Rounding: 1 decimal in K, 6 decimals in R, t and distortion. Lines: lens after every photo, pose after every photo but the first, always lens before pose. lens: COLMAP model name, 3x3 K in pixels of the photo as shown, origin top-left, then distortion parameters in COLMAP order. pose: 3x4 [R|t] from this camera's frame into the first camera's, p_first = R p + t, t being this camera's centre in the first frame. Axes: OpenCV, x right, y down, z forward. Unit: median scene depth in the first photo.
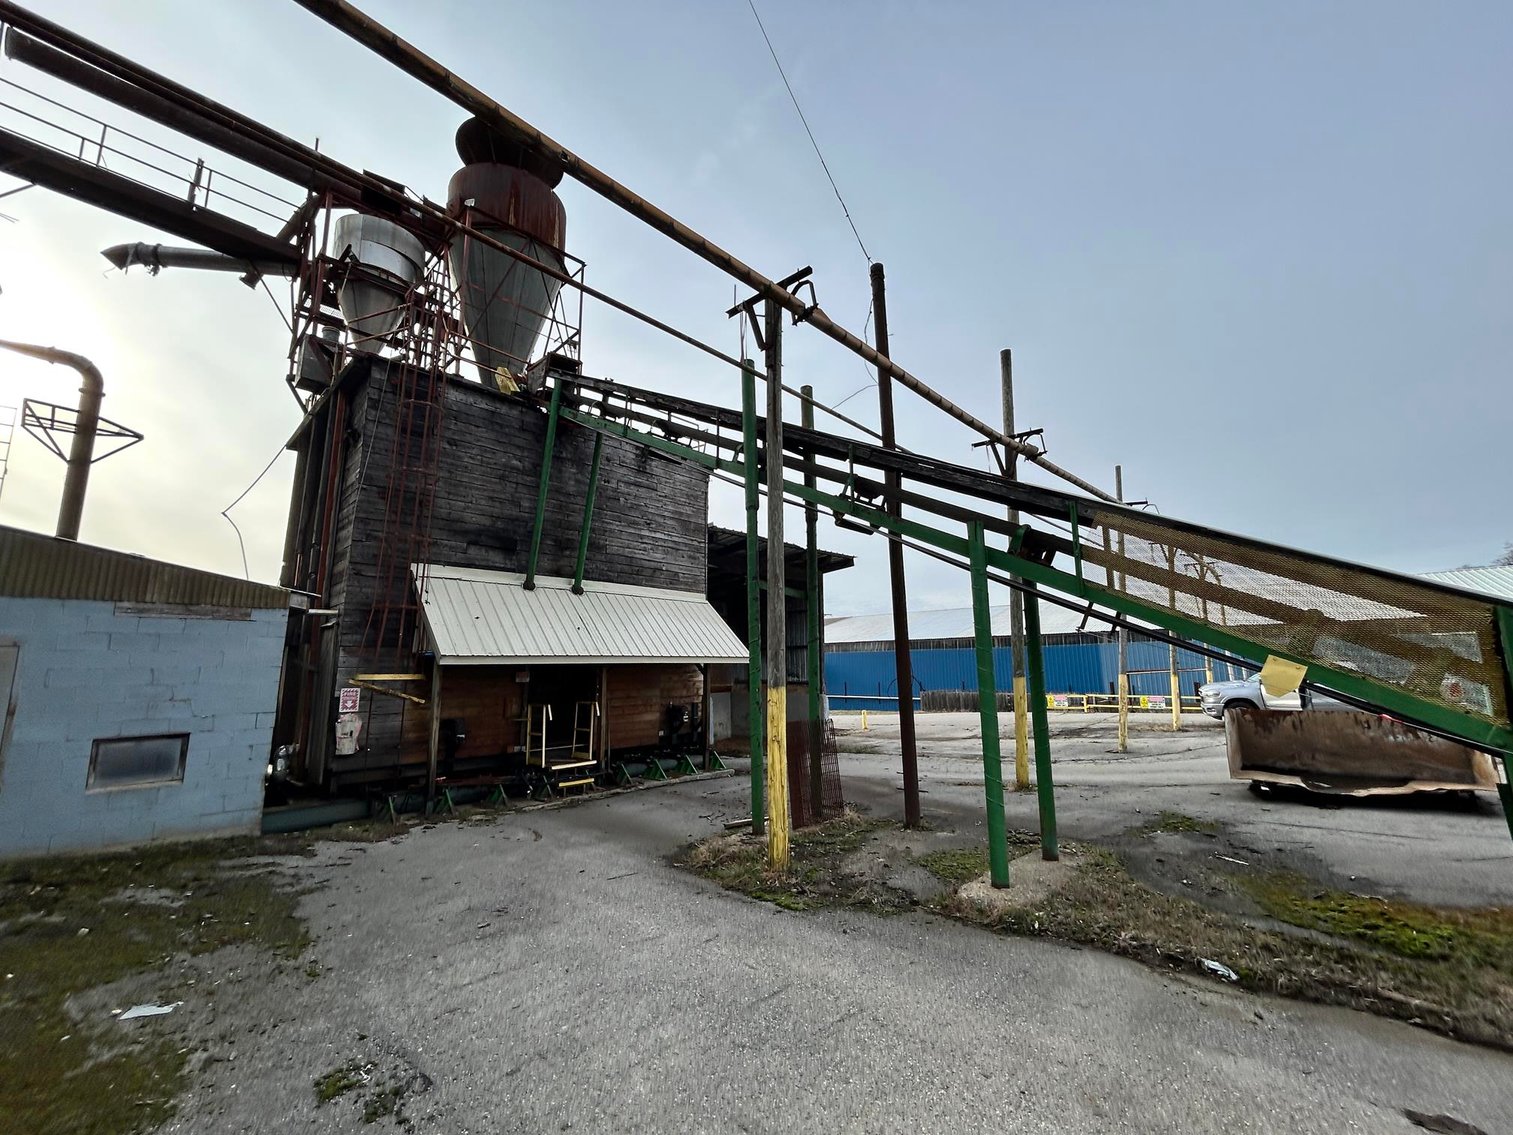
lens RADIAL K [[608.8, 0, 751.6], [0, 608.8, 573.5], [0, 0, 1]] dist [-0.000119, -0.001108]
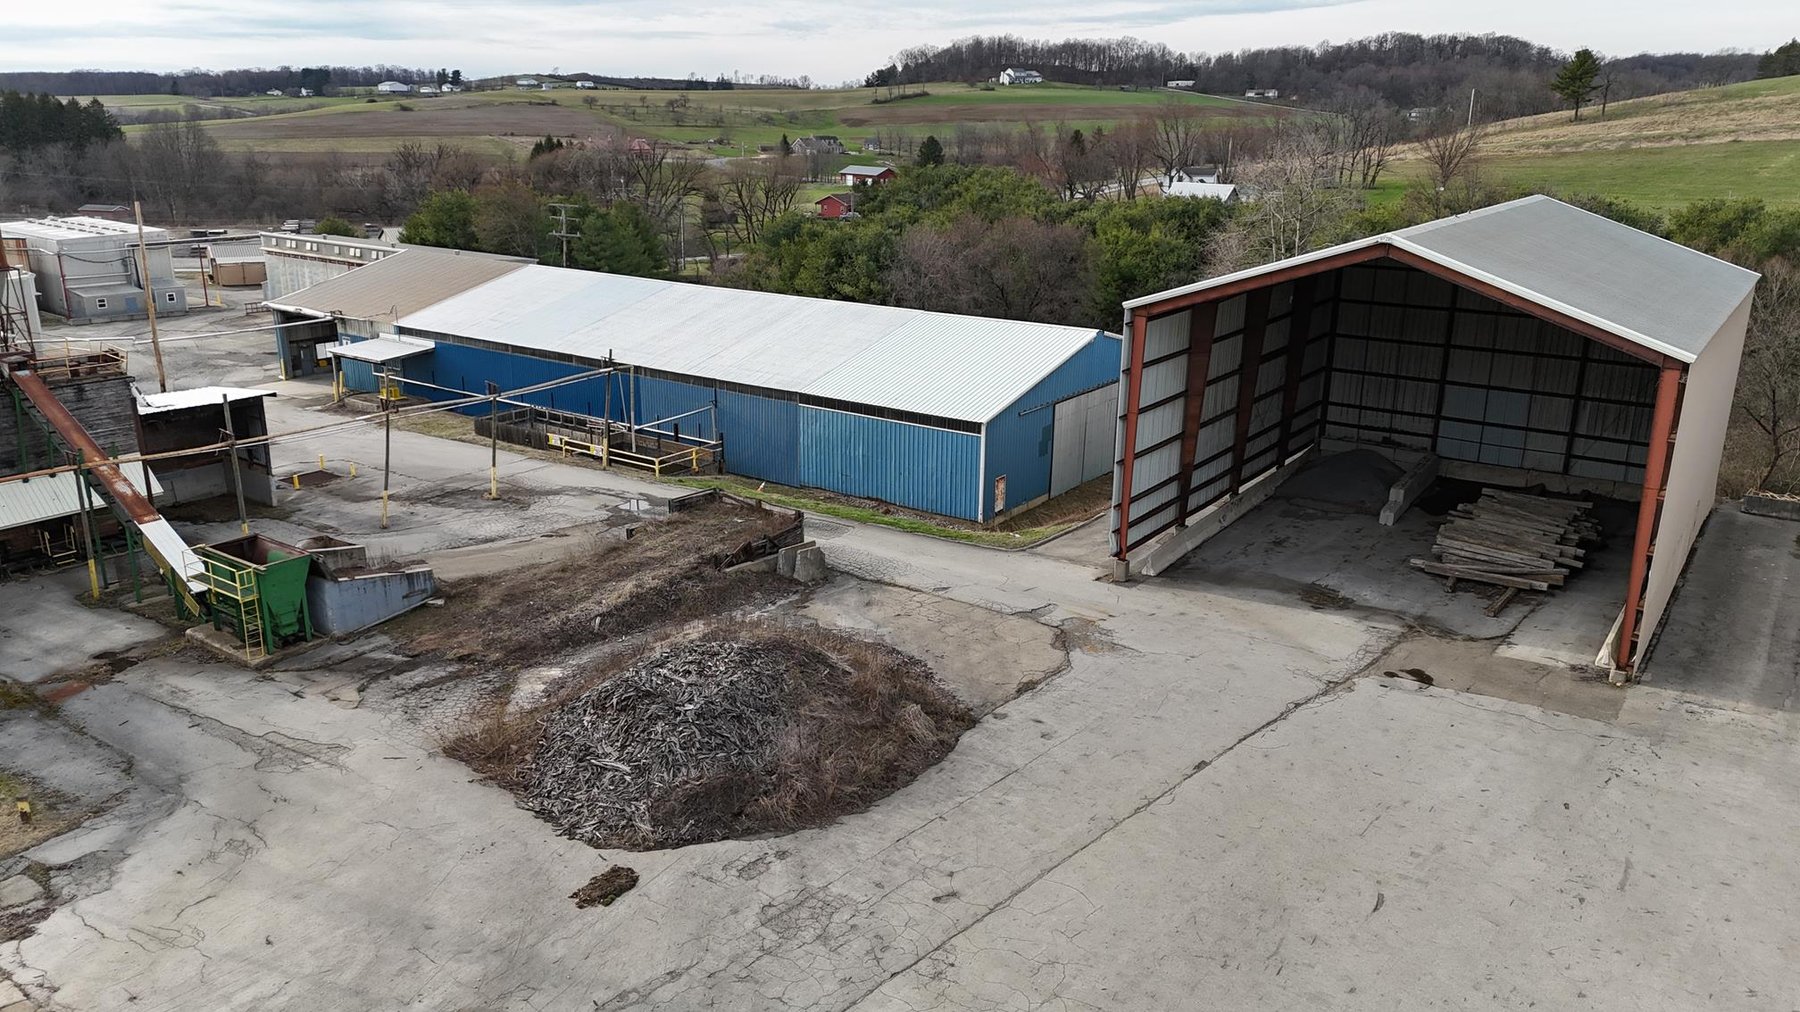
lens RADIAL K [[1306.6, 0, 908.1], [0, 1306.6, 511.0], [0, 0, 1]] dist [0.079209, -0.064969]
pose [[0.992286, -0.013257, 0.123260, 1.940979], [-0.043548, 0.893627, 0.446693, -1.912220], [-0.116071, -0.448615, 0.886156, -3.264474]]
